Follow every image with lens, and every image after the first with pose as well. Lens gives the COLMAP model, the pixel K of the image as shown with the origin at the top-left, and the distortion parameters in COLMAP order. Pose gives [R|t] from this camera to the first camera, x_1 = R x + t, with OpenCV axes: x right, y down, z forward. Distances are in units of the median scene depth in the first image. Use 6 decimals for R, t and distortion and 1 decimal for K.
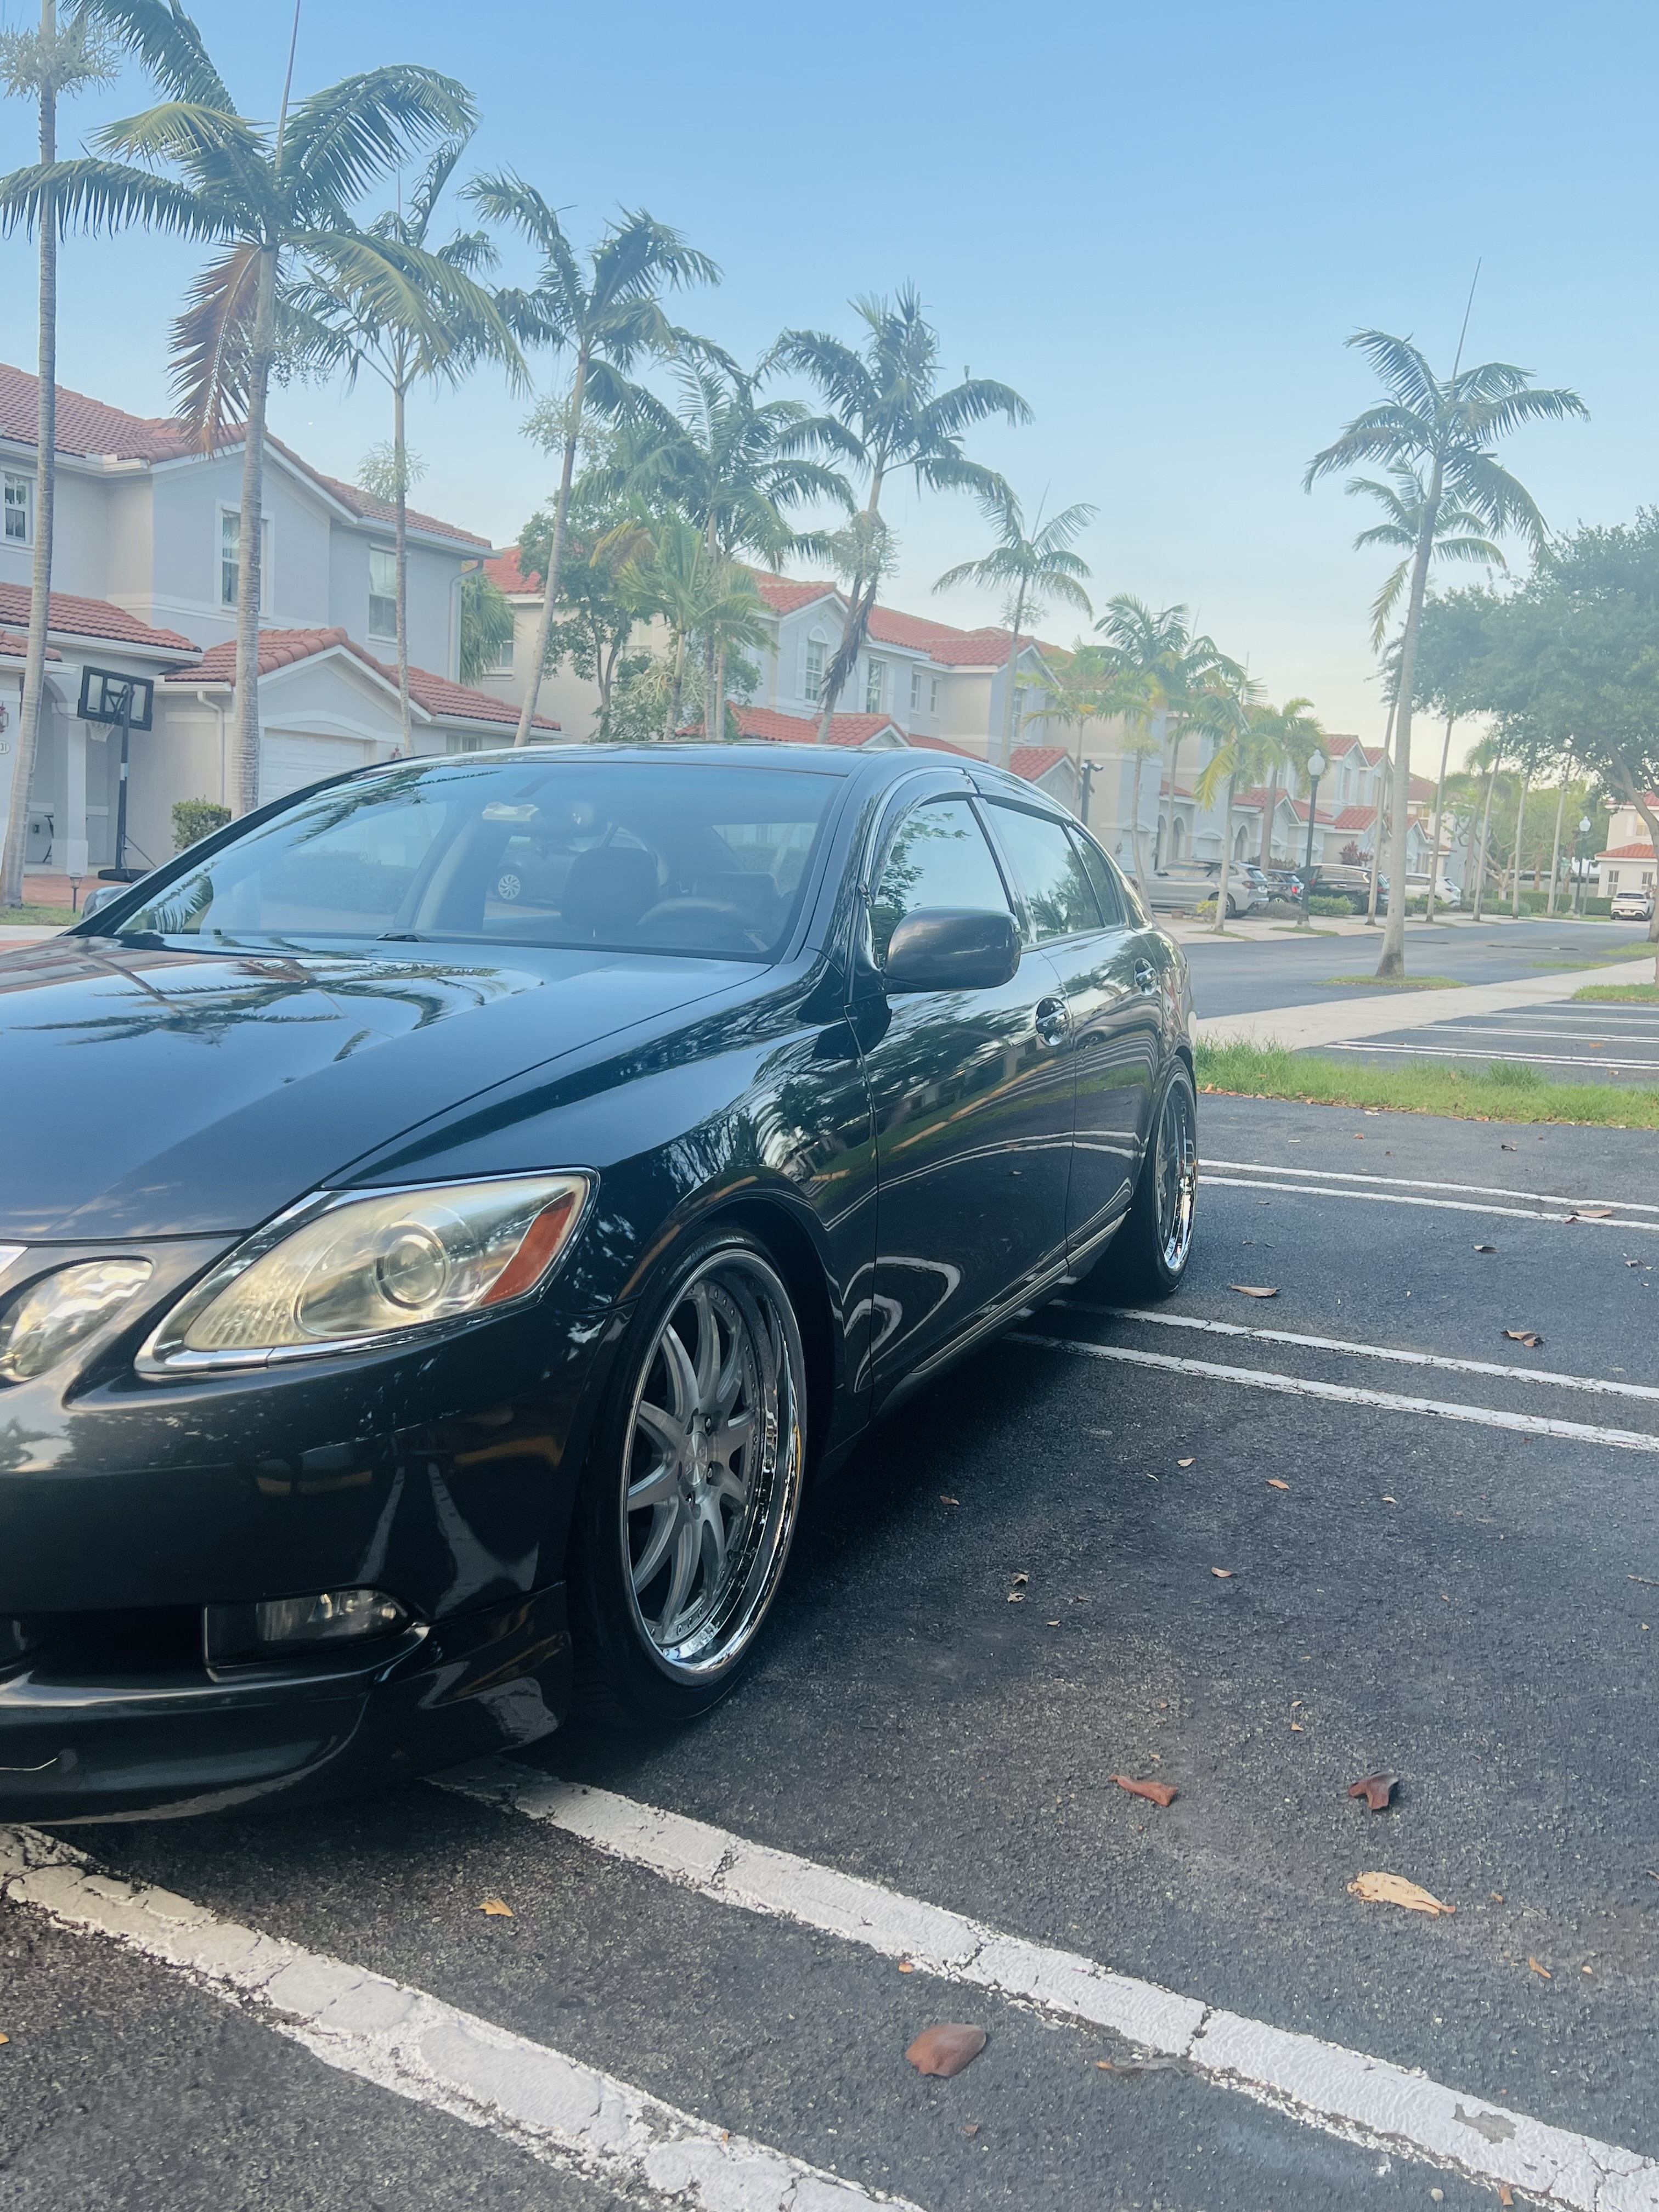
lens RADIAL K [[1866.0, 0, 829.5], [0, 1866.0, 1106.0], [0, 0, 1]] dist [0.096668, -0.232897]
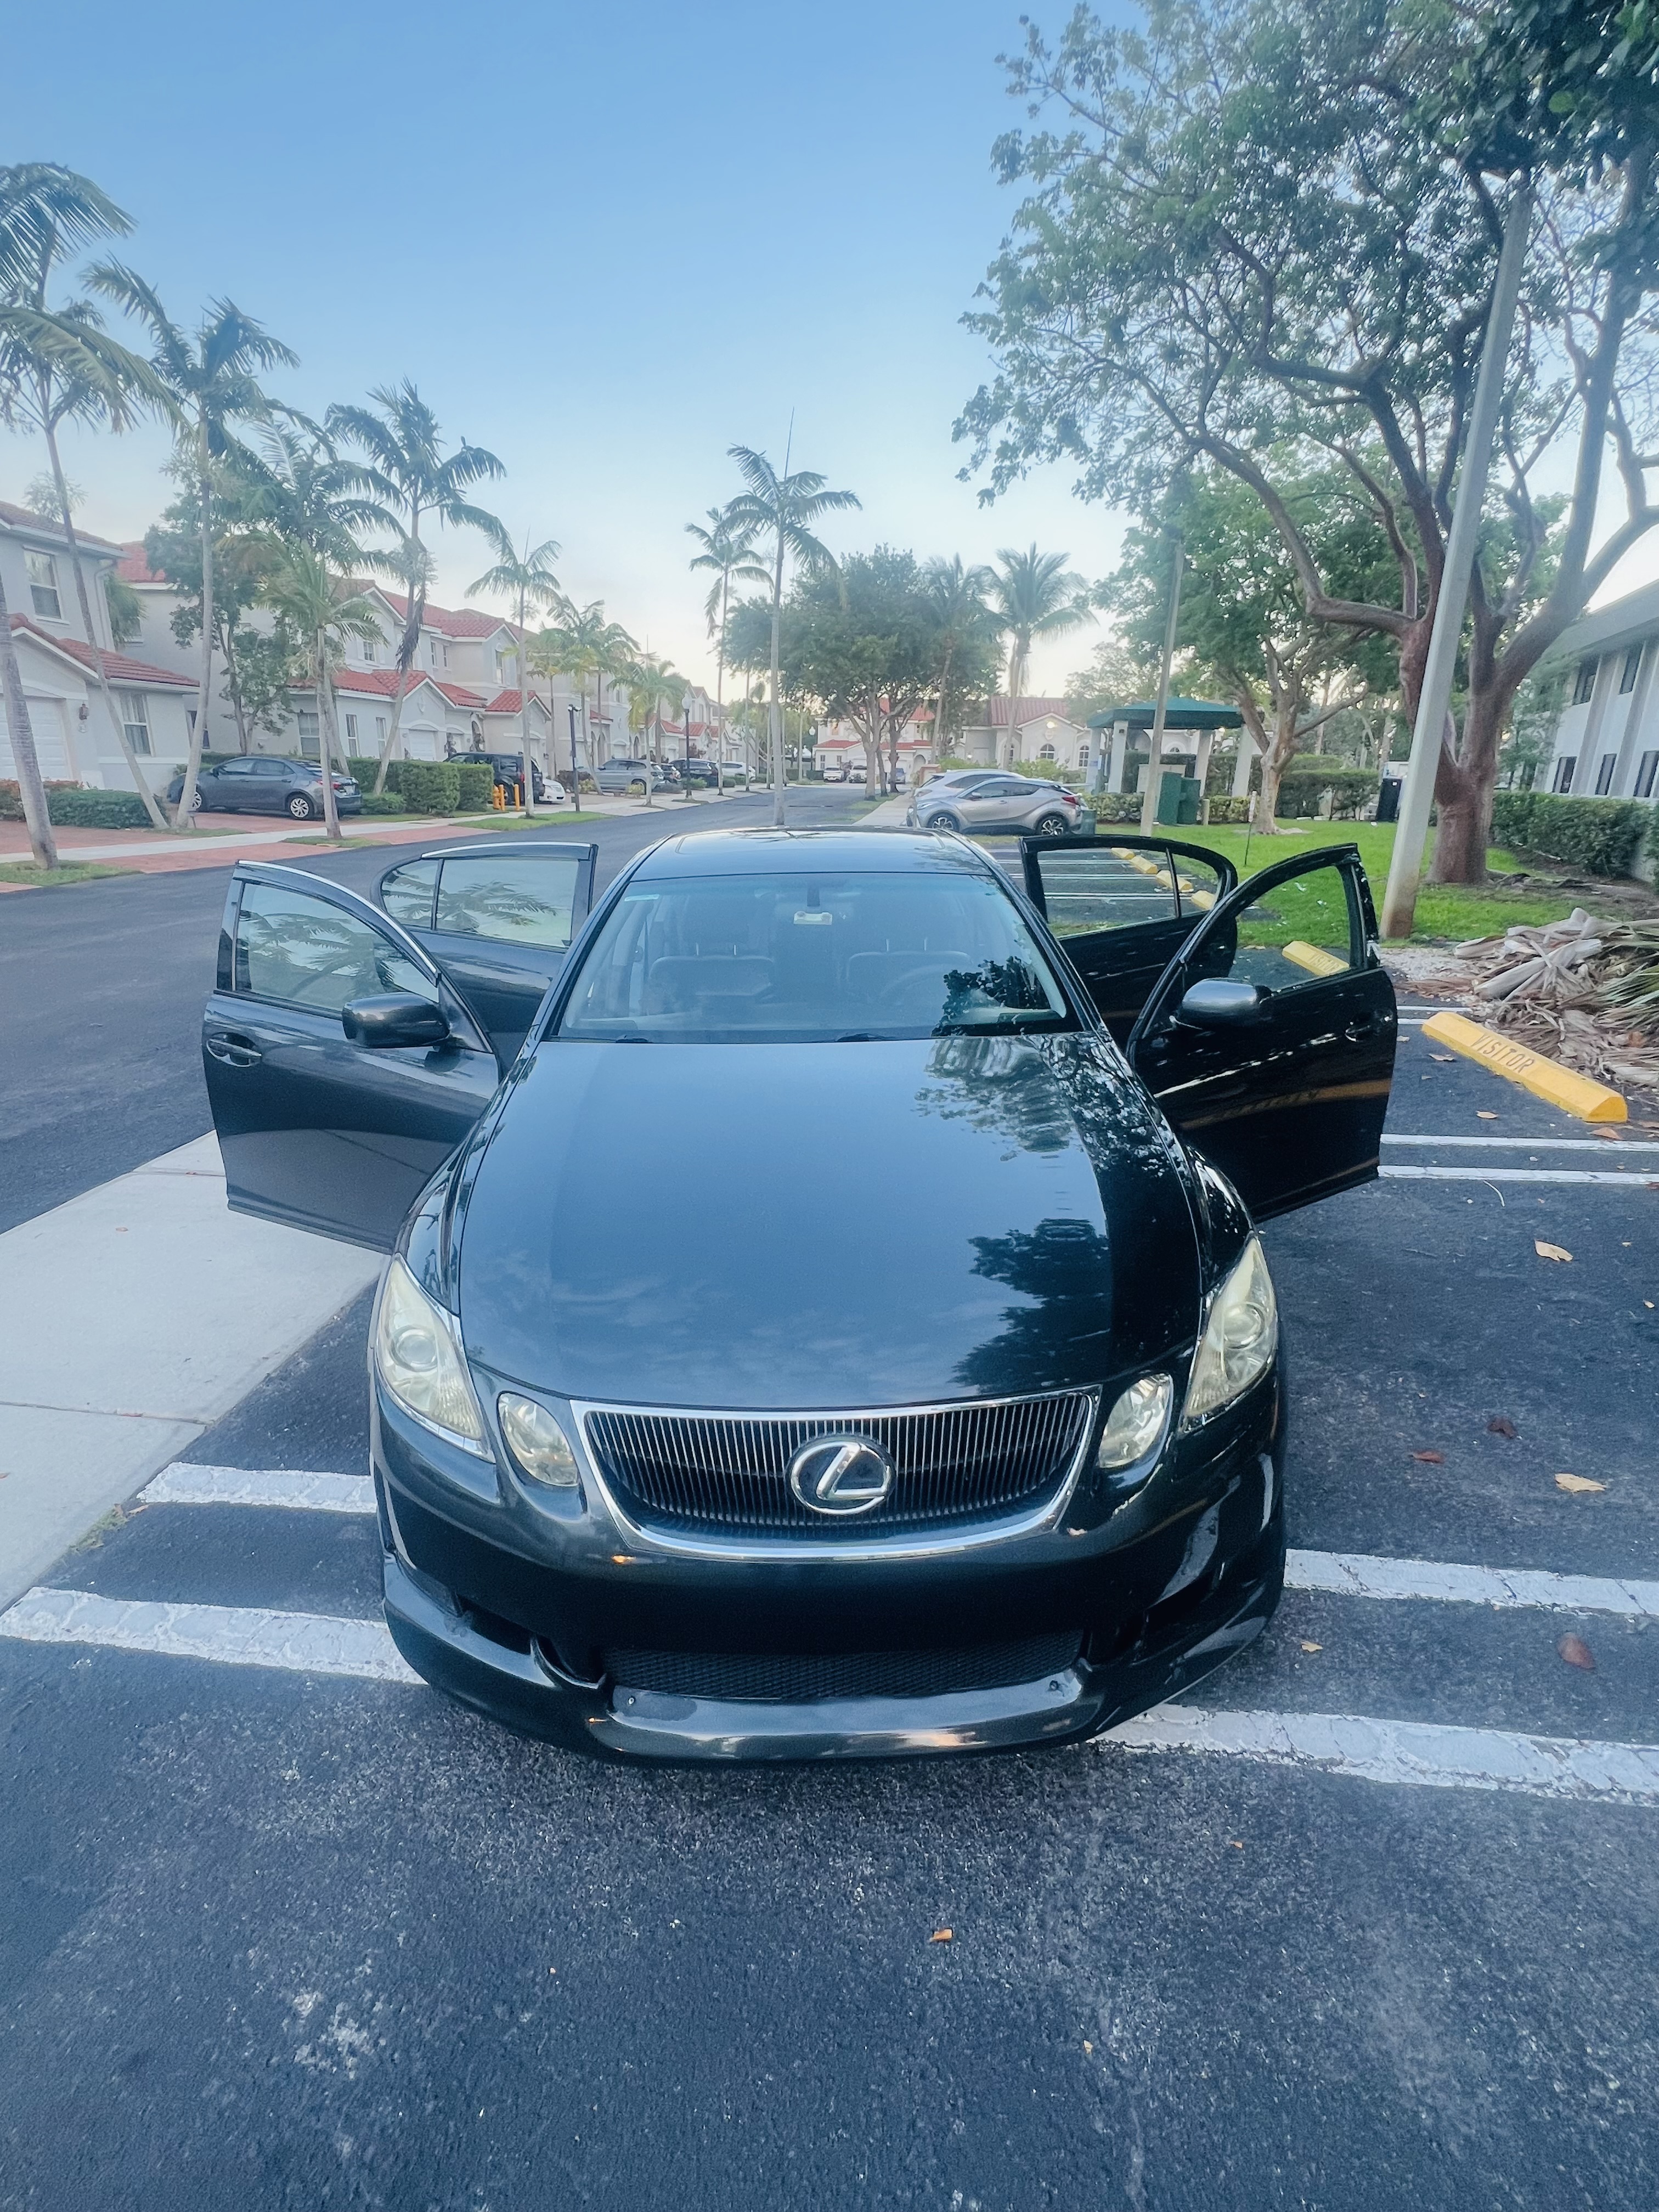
lens RADIAL K [[1039.3, 0, 832.9], [0, 1039.3, 1096.8], [0, 0, 1]] dist [0.002247, -0.000209]
pose [[0.911843, -0.152772, 0.381055, -0.056530], [0.076203, 0.975036, 0.208560, -0.021626], [-0.403405, -0.161136, 0.900722, 0.022054]]
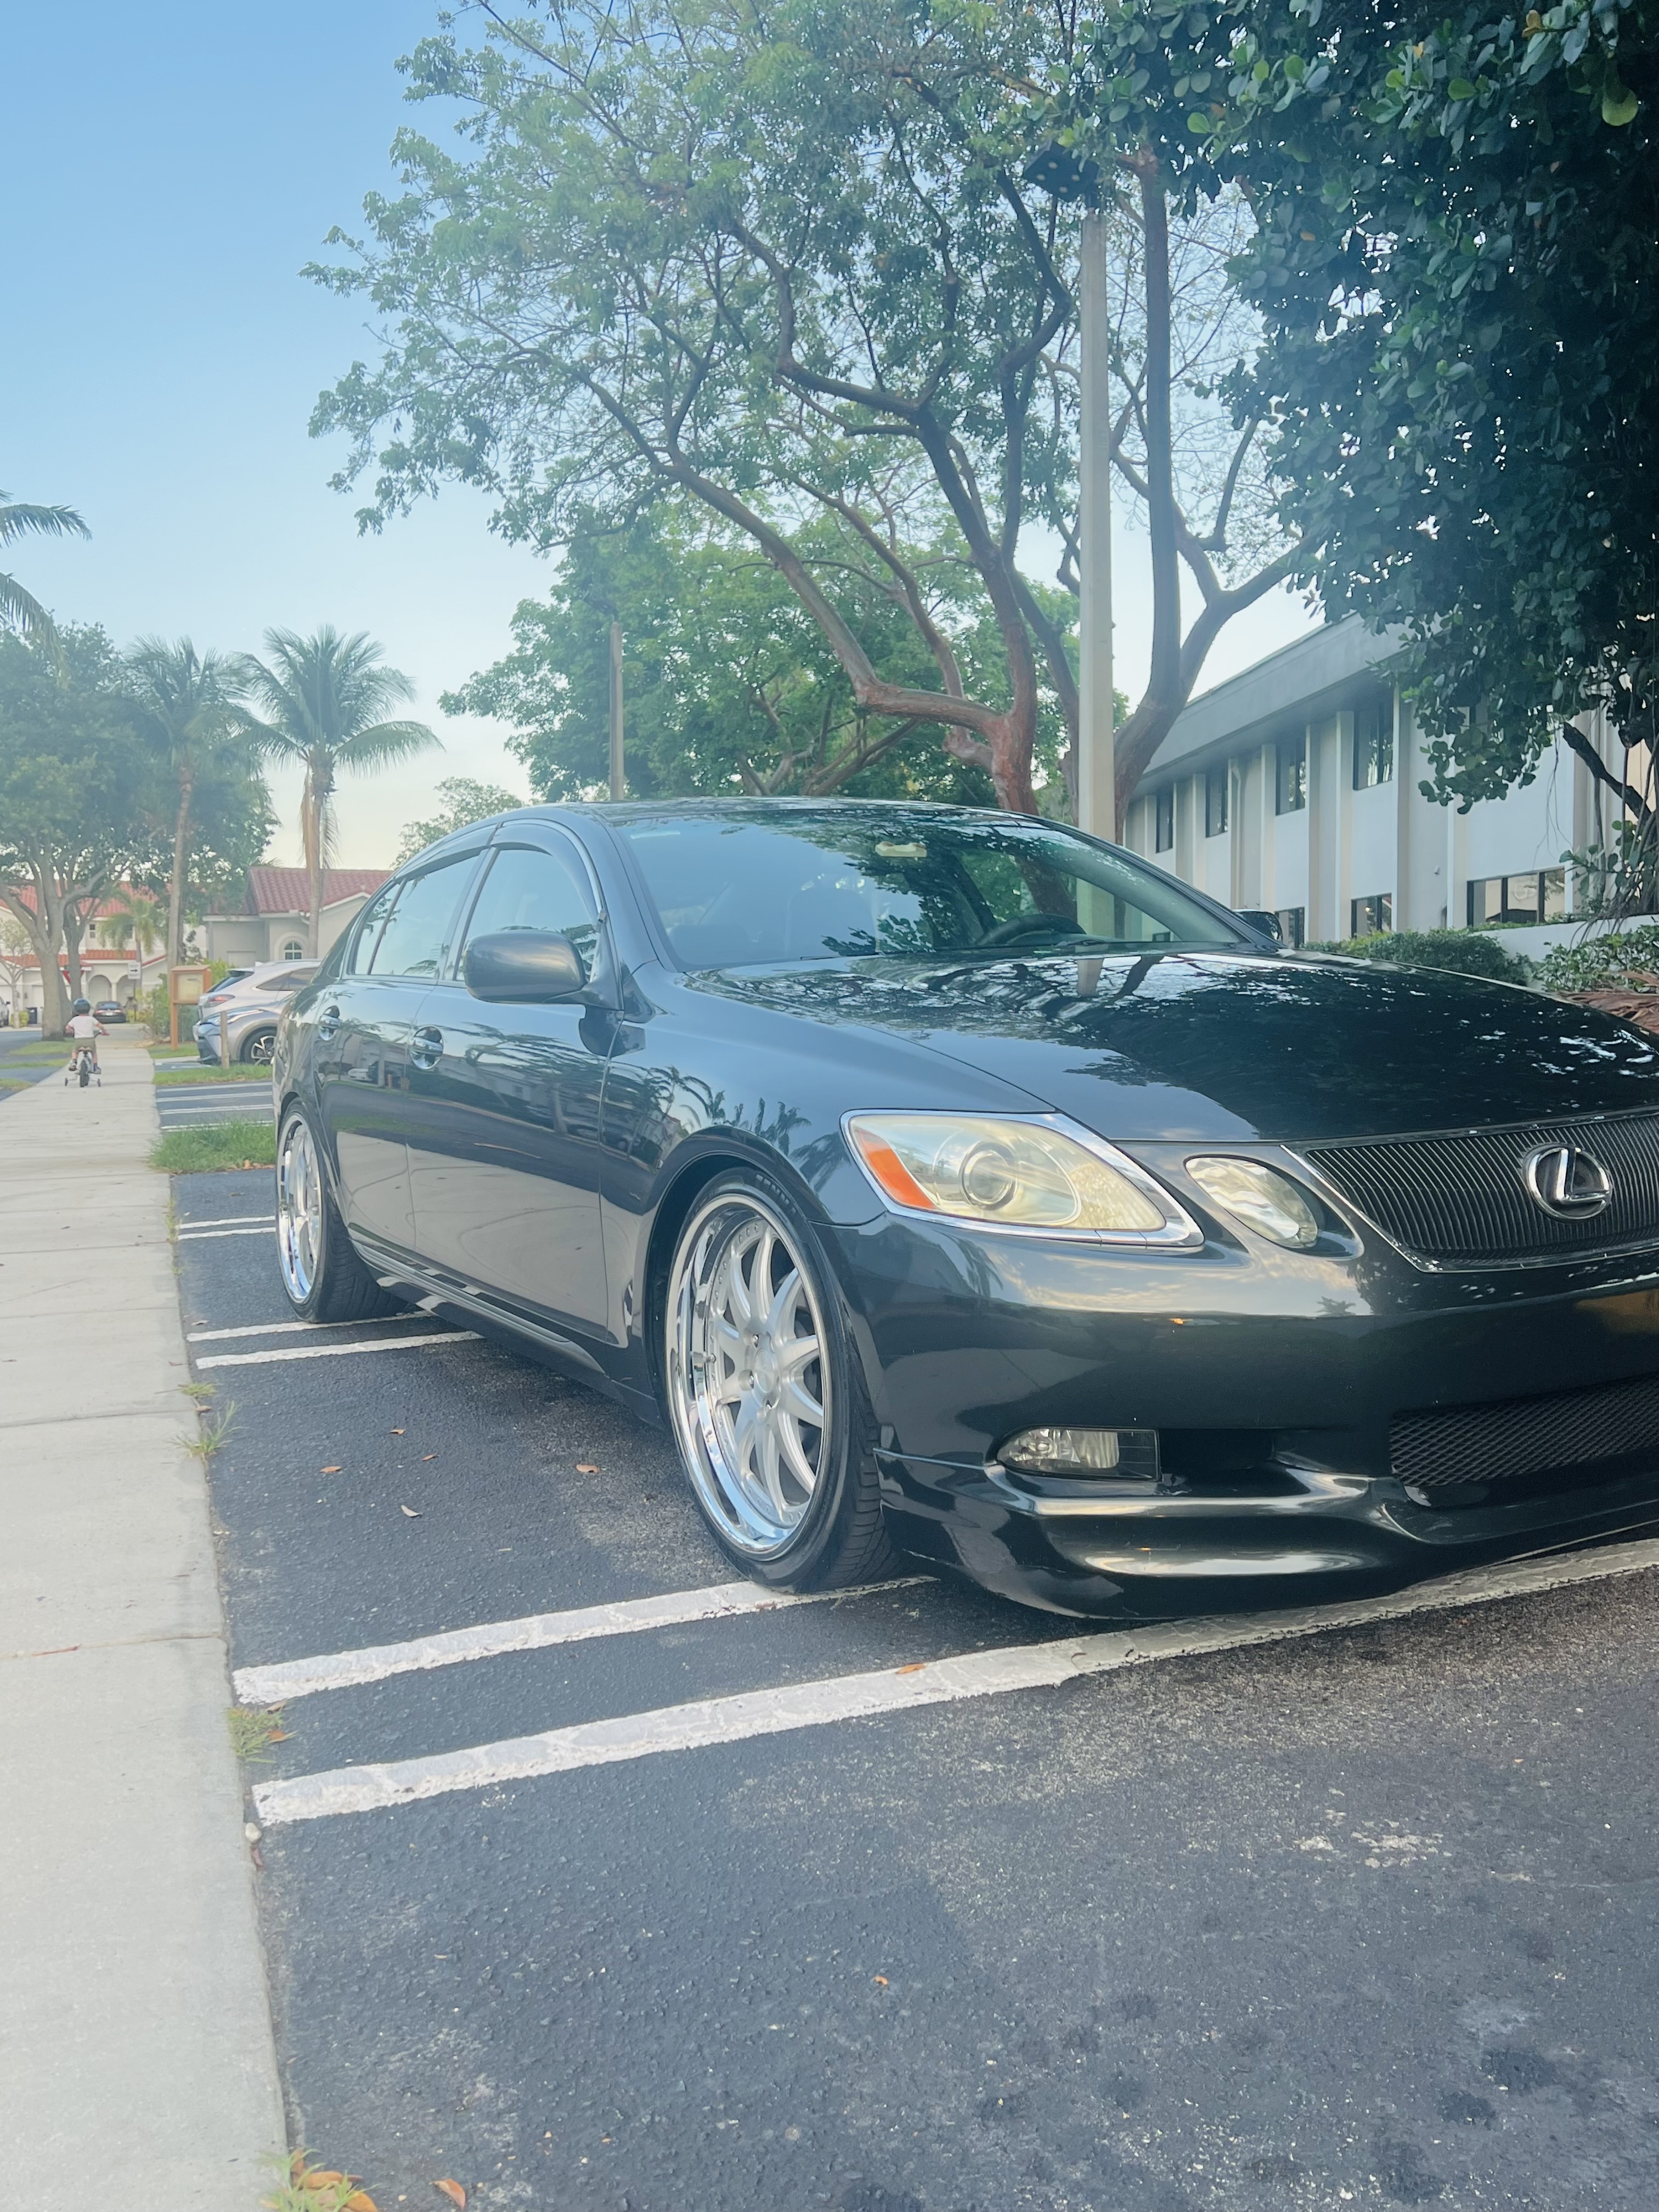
lens RADIAL K [[1844.0, 0, 829.5], [0, 1844.0, 1106.0], [0, 0, 1]] dist [0.053872, -0.112698]
pose [[0.627000, -0.098623, 0.772752, -0.122548], [0.140276, 0.990033, 0.012537, -0.002373], [-0.766286, 0.100538, 0.634585, 0.036970]]
